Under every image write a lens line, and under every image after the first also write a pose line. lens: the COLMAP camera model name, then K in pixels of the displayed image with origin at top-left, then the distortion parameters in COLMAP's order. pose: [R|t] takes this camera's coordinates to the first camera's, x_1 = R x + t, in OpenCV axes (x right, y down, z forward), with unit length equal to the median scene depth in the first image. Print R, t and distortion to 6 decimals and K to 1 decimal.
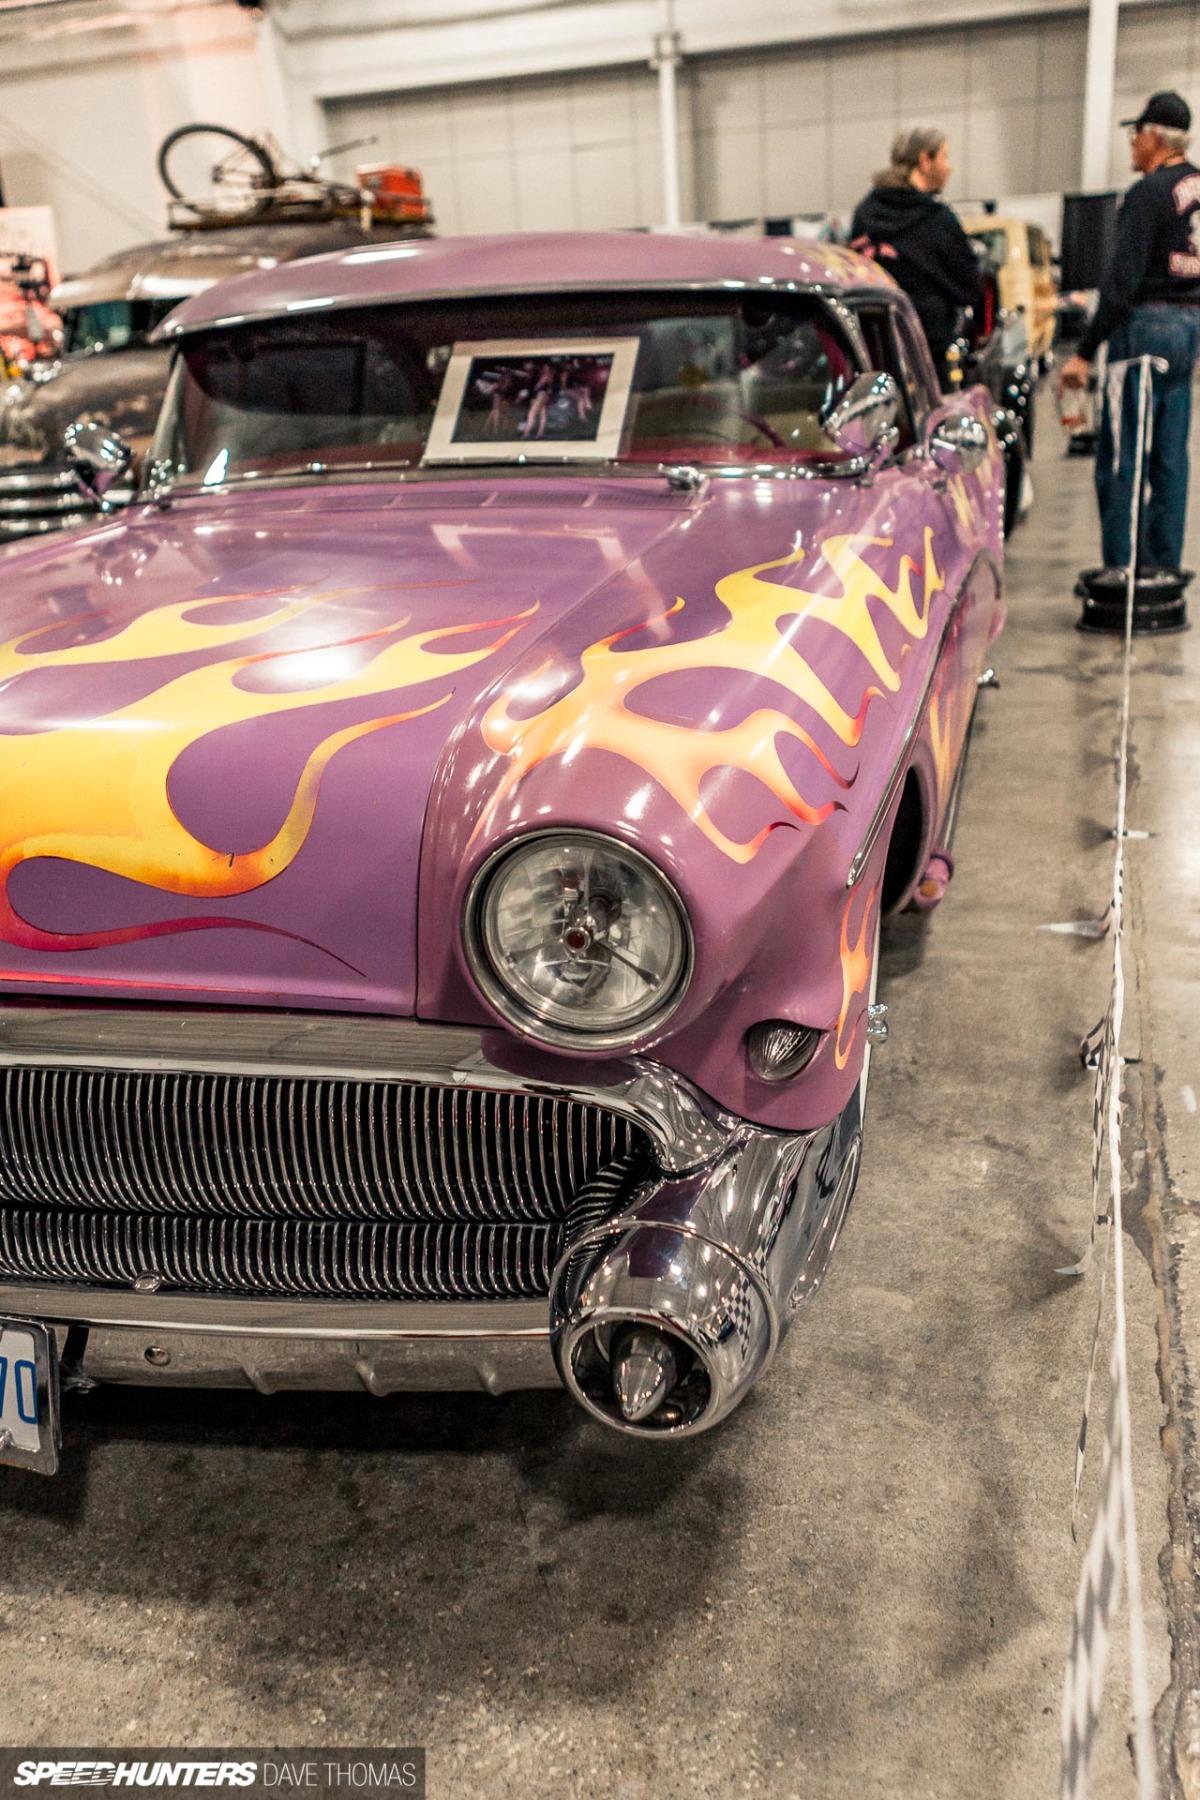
lens RADIAL K [[1412.1, 0, 600.0], [0, 1412.1, 900.0], [0, 0, 1]] dist [-0.051663, 0.004364]
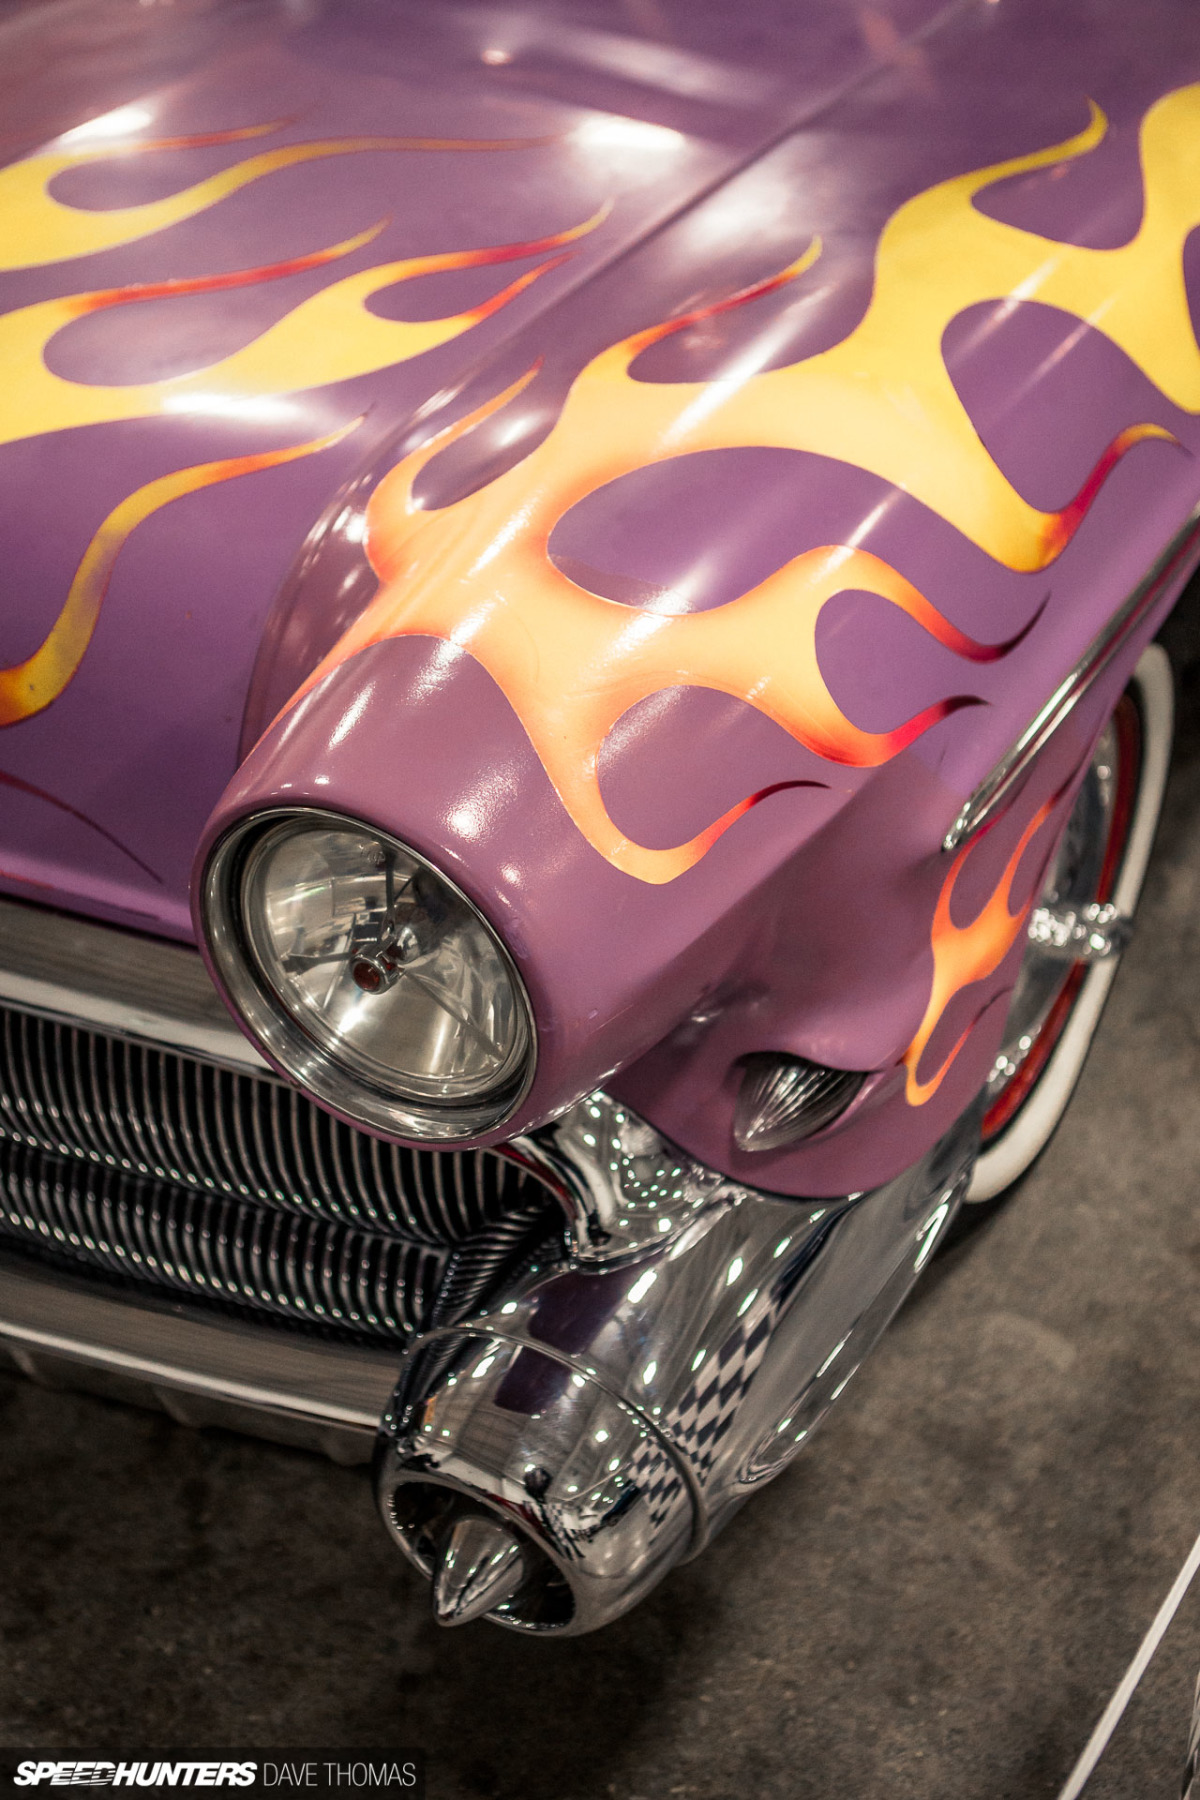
lens RADIAL K [[1949.6, 0, 600.0], [0, 1949.6, 900.0], [0, 0, 1]] dist [-0.050973, 0.008184]
pose [[0.973826, 0.150714, -0.170140, 0.163376], [-0.102227, 0.958986, 0.264379, -0.175278], [0.203007, -0.240066, 0.949292, 0.178178]]
